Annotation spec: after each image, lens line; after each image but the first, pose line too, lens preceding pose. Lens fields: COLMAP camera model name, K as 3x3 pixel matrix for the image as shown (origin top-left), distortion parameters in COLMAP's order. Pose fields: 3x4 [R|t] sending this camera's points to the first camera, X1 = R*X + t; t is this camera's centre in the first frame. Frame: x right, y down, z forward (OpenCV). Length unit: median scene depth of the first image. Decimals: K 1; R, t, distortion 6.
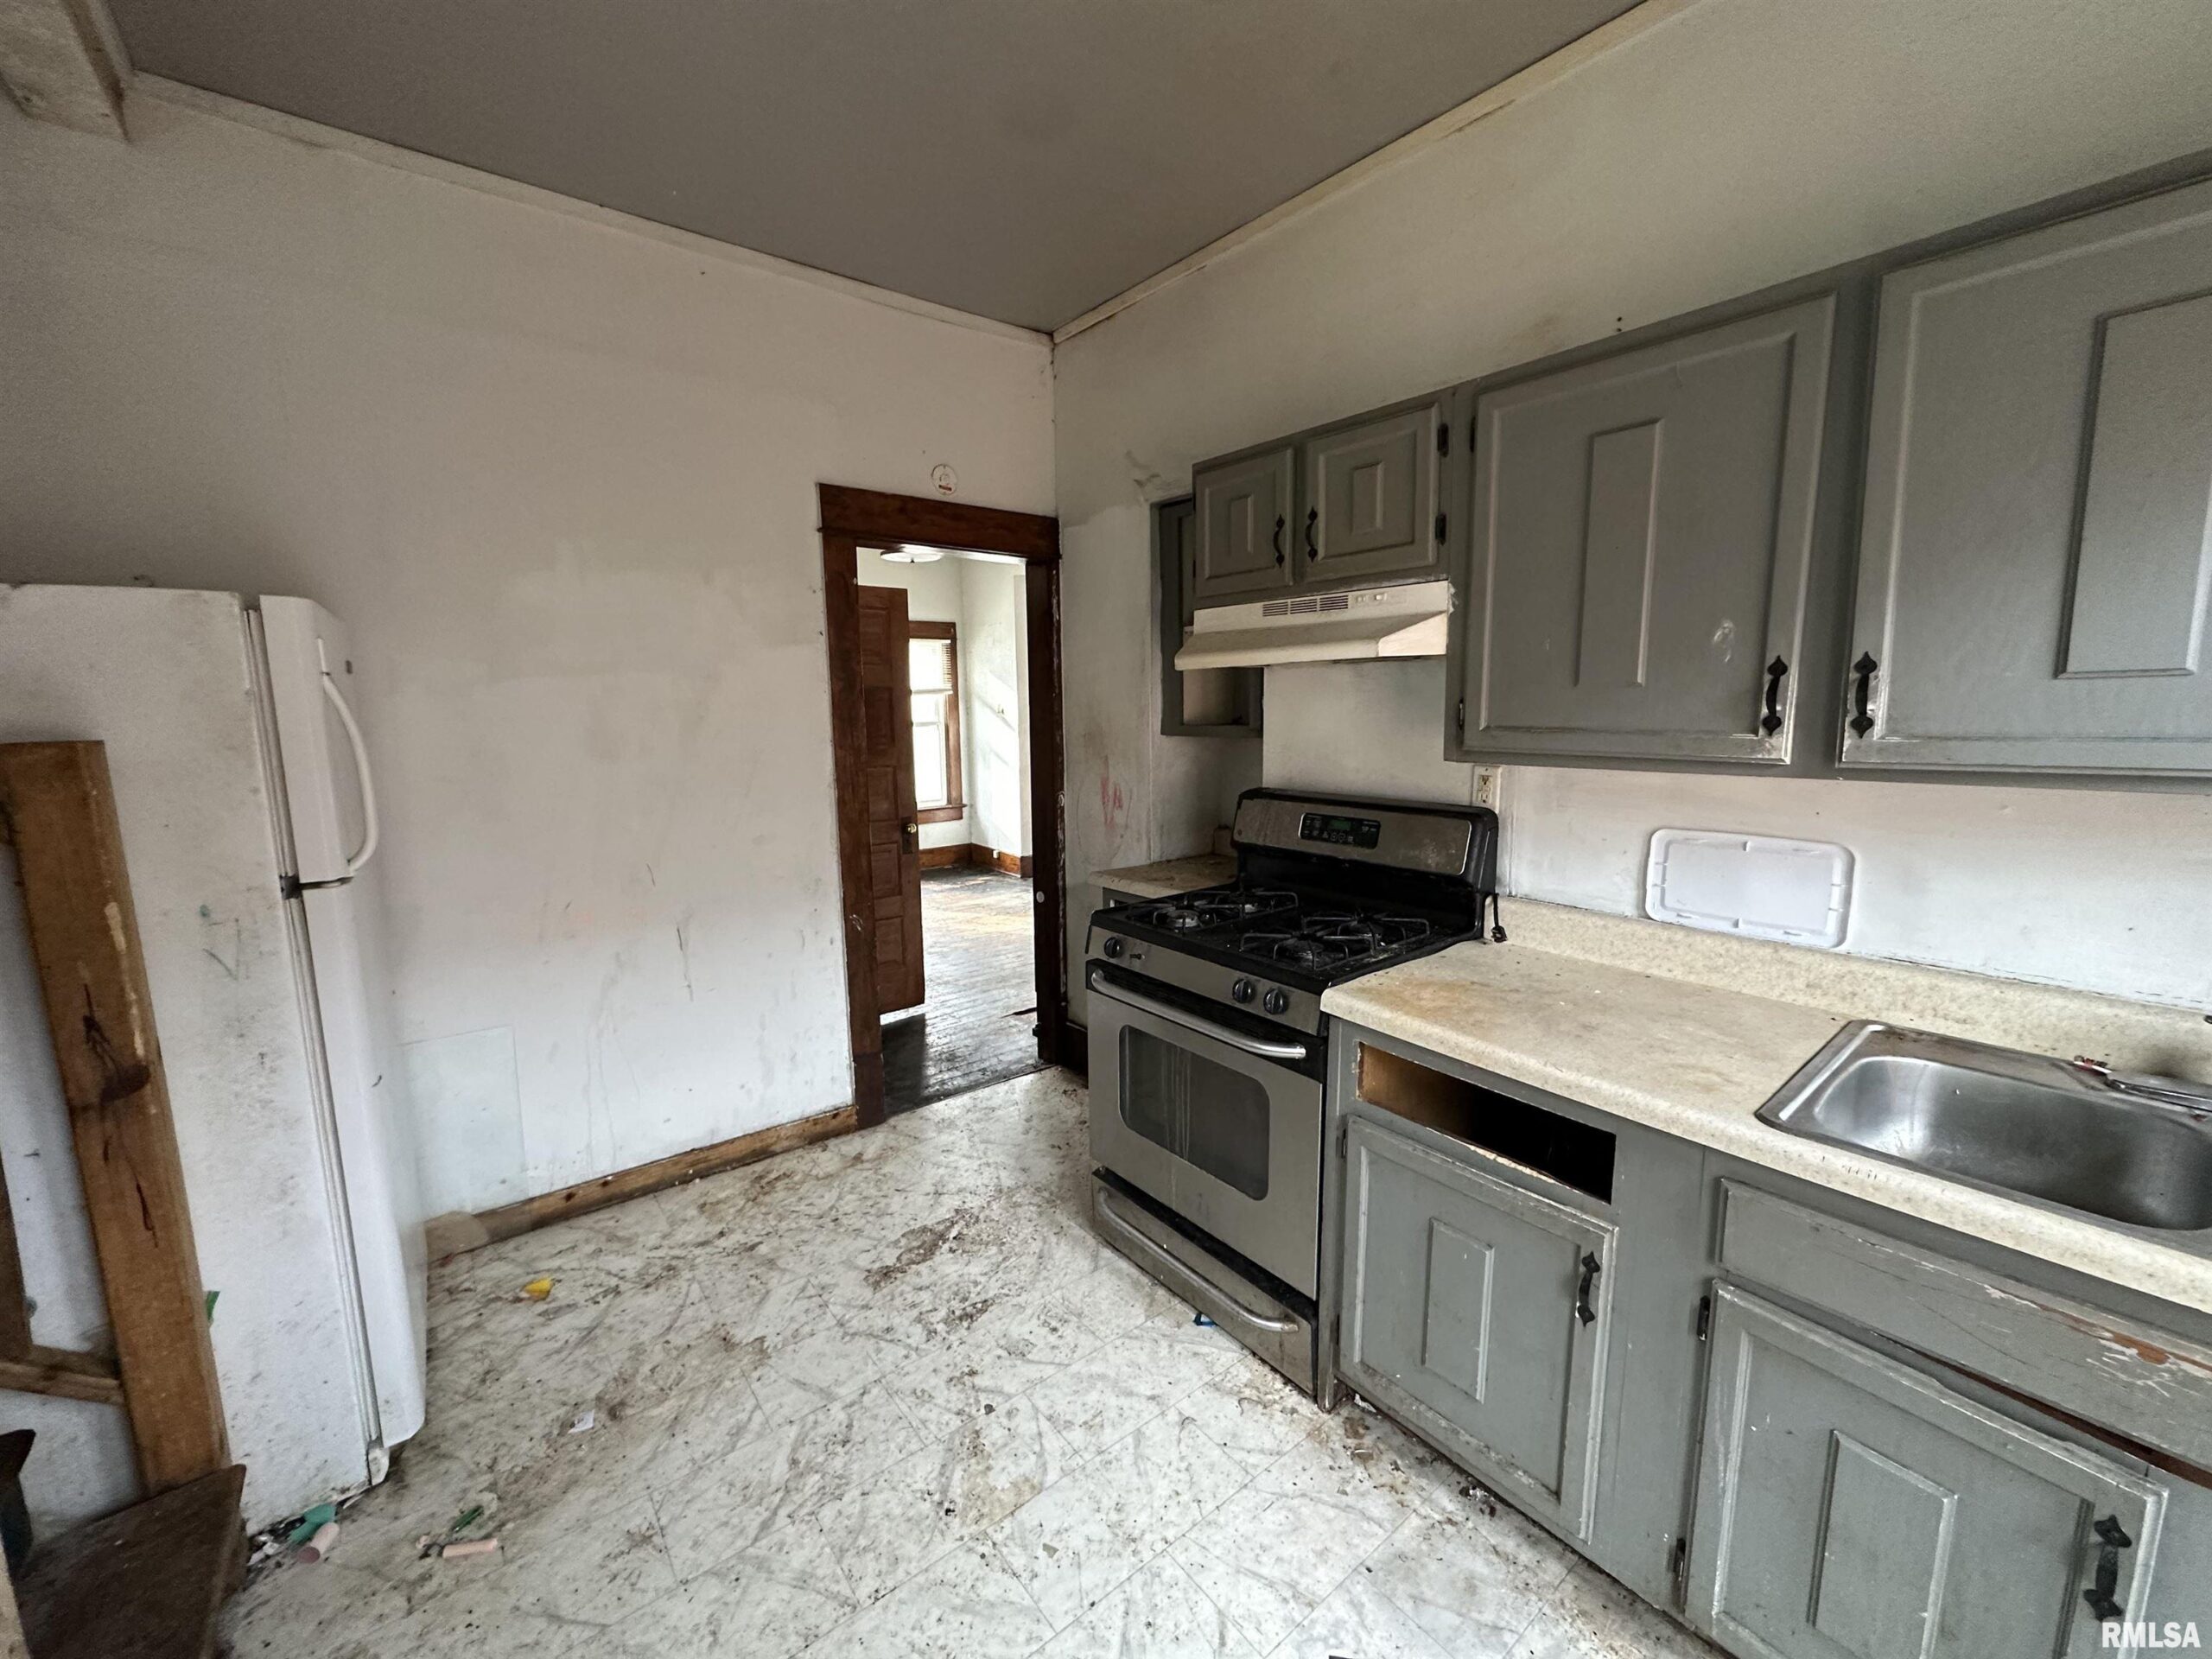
lens RADIAL K [[884.3, 0, 1101.6], [0, 884.3, 823.4], [0, 0, 1]] dist [-0.002589, -0.000001]
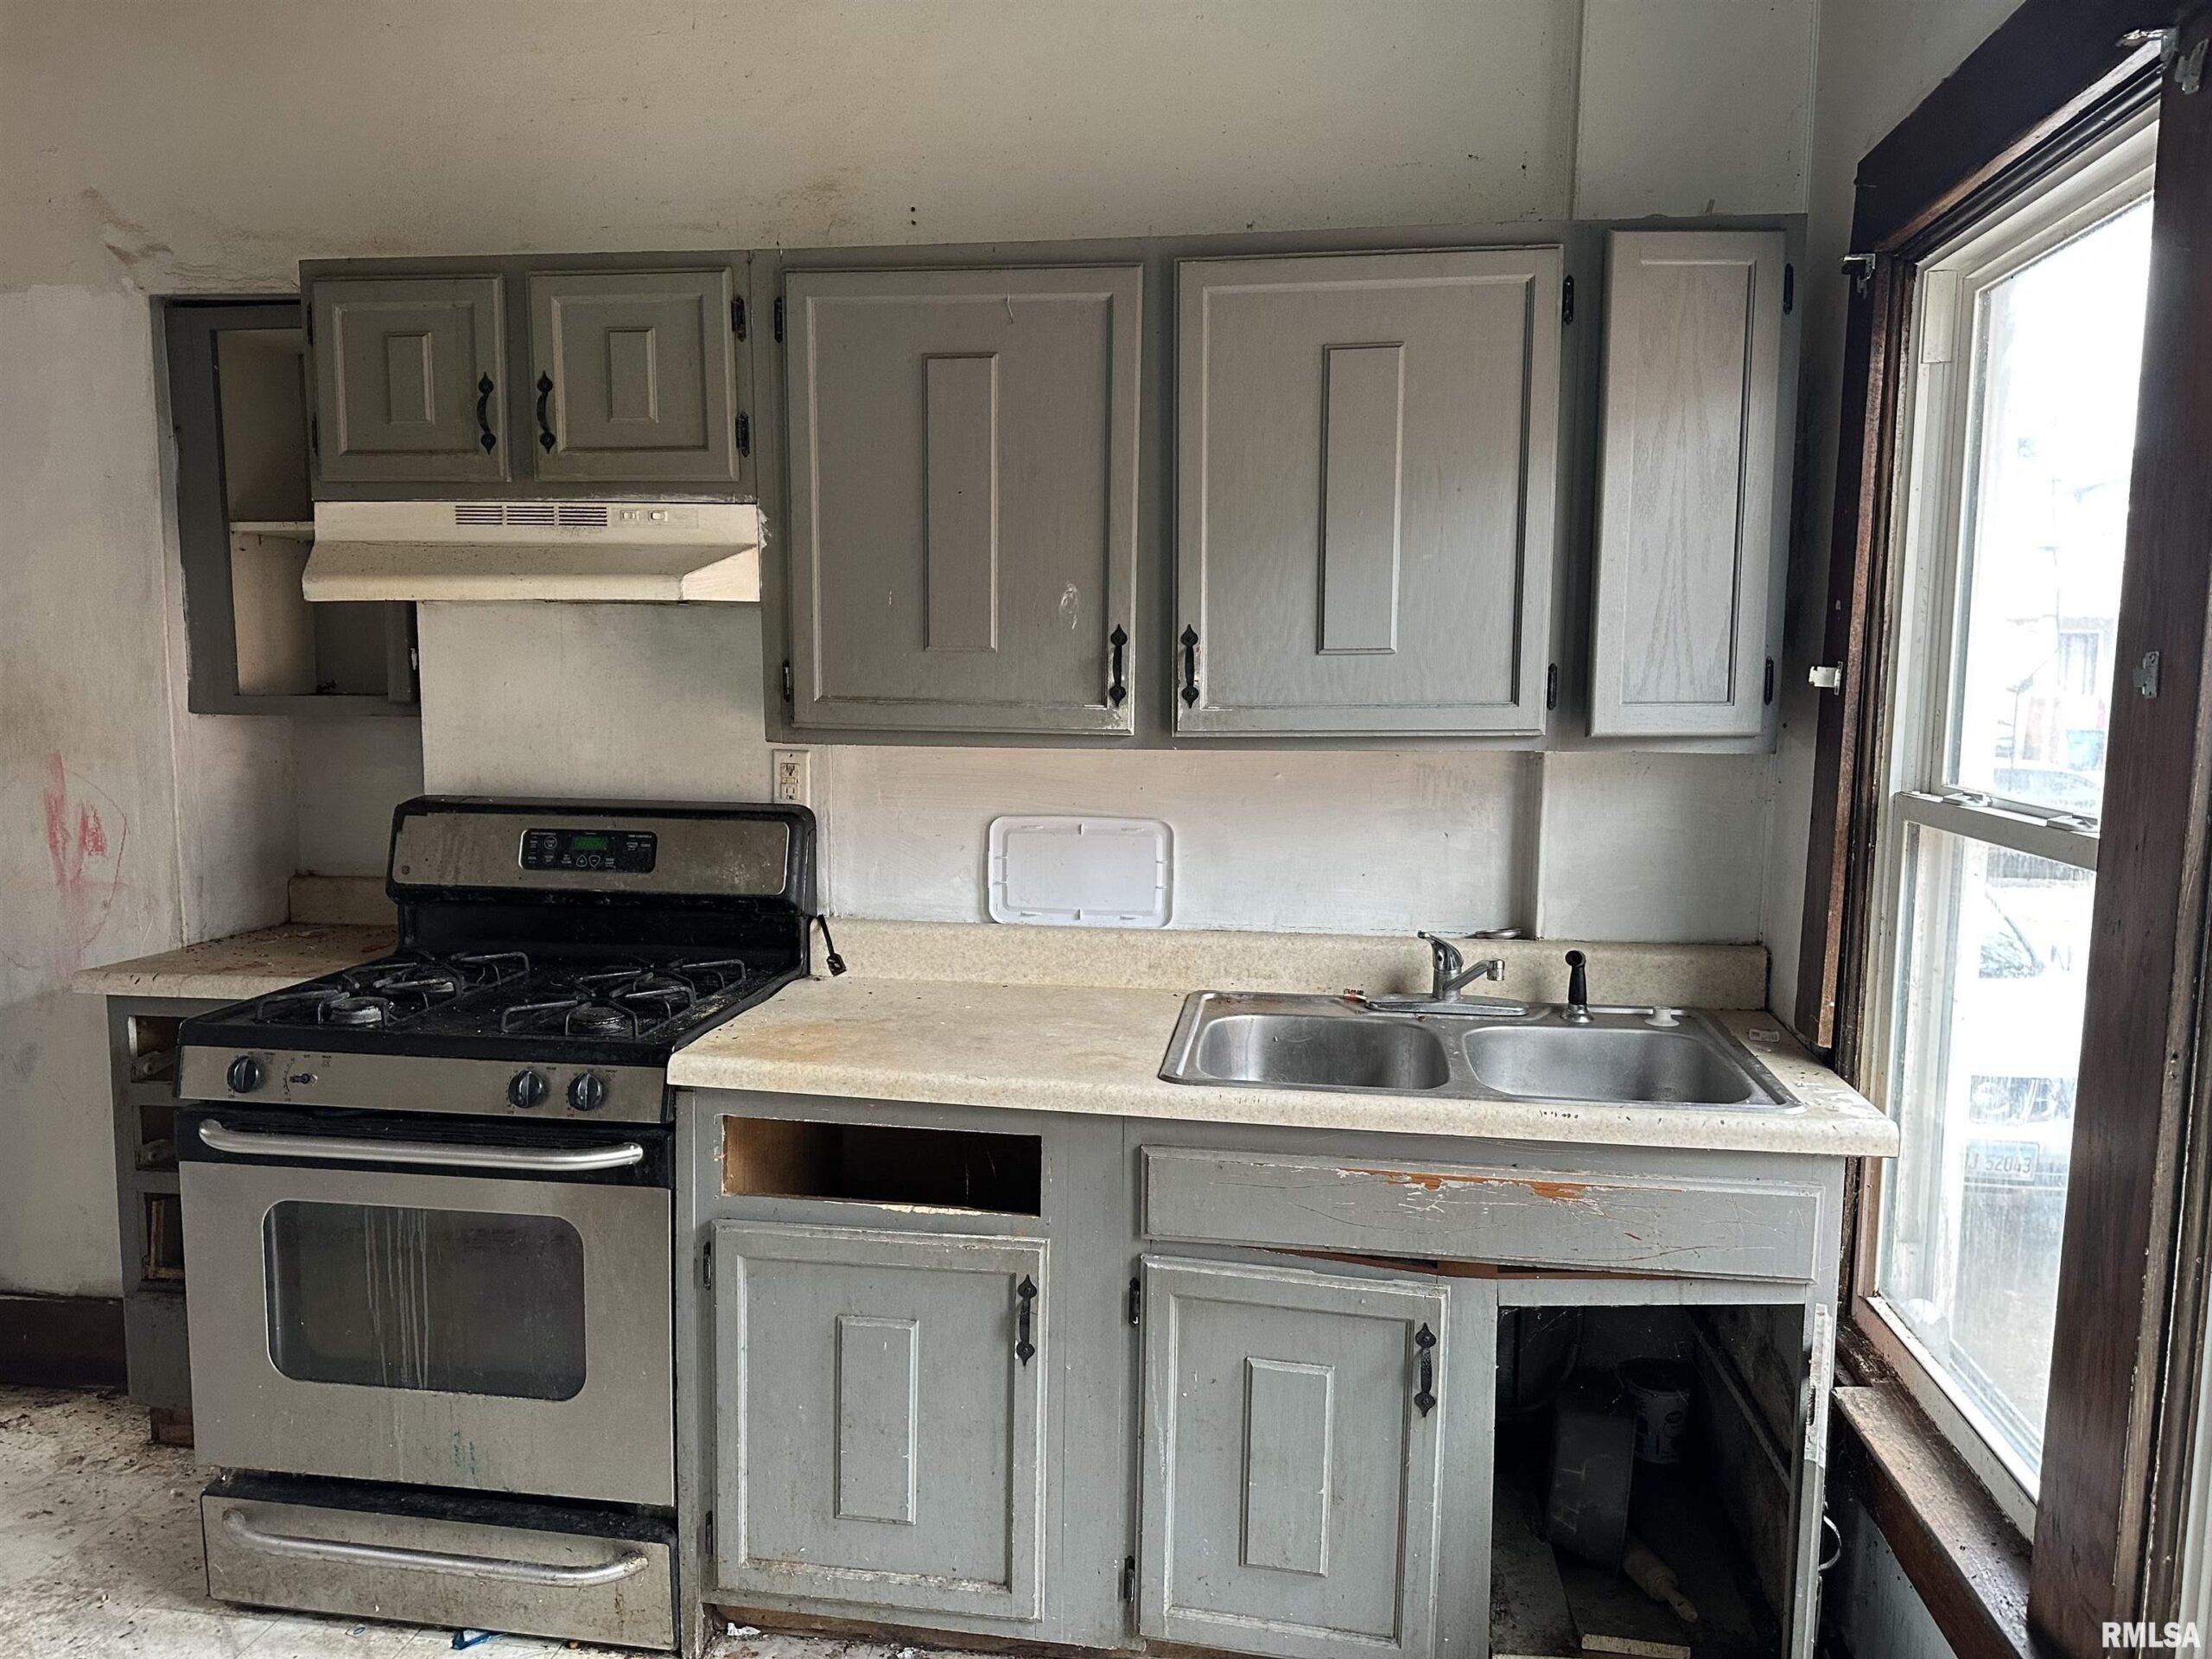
lens RADIAL K [[1537.7, 0, 1106.0], [0, 1537.7, 829.5], [0, 0, 1]] dist [0.170734, -0.290654]
pose [[0.723474, -0.051160, 0.688453, -0.356741], [0.074962, 0.997175, -0.004674, 0.036004], [-0.686270, 0.054990, 0.725266, -0.180051]]
